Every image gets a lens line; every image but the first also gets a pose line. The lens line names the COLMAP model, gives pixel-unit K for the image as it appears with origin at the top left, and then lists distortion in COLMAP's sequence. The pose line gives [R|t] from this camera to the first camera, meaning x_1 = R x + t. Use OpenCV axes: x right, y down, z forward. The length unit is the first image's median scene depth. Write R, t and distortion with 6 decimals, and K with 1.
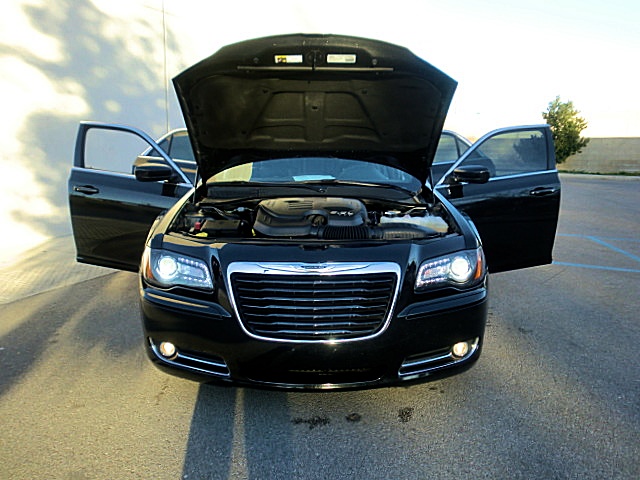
lens RADIAL K [[499.1, 0, 319.6], [0, 499.1, 242.2], [0, 0, 1]] dist [-0.167822, 0.225353]
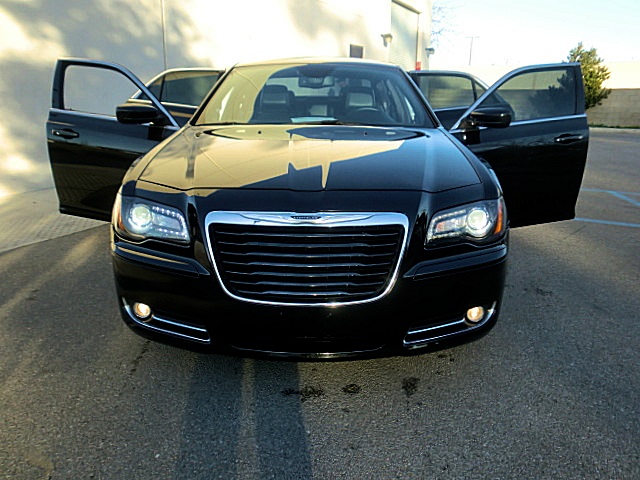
lens RADIAL K [[499.1, 0, 319.6], [0, 499.1, 242.2], [0, 0, 1]] dist [-0.167822, 0.225353]
pose [[0.999815, 0.009710, -0.016586, 0.022559], [-0.008127, 0.995633, 0.092997, 0.010950], [0.017416, -0.092845, 0.995528, 0.131623]]
